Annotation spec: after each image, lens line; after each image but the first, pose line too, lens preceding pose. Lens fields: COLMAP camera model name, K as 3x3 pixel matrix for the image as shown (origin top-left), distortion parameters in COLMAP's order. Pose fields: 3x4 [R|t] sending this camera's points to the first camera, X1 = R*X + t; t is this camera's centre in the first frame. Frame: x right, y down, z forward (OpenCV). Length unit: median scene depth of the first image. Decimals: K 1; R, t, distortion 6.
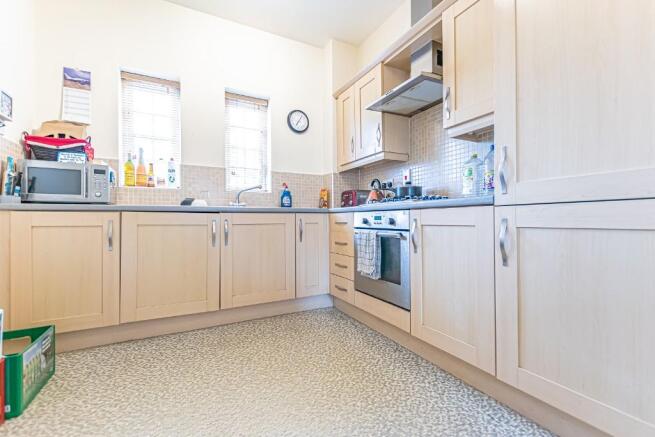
lens RADIAL K [[279.6, 0, 328.1], [0, 279.6, 213.4], [0, 0, 1]] dist [0.009047, -0.006128]
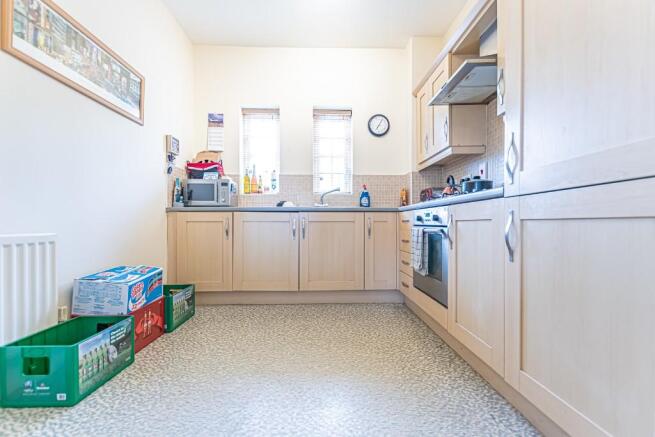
lens RADIAL K [[285.6, 0, 327.5], [0, 285.6, 218.5], [0, 0, 1]] dist [0.001384, -0.000459]
pose [[0.897540, -0.002960, -0.440923, 0.260947], [0.006083, 0.999965, 0.005670, 0.018320], [0.440891, -0.007772, 0.897527, -0.064123]]
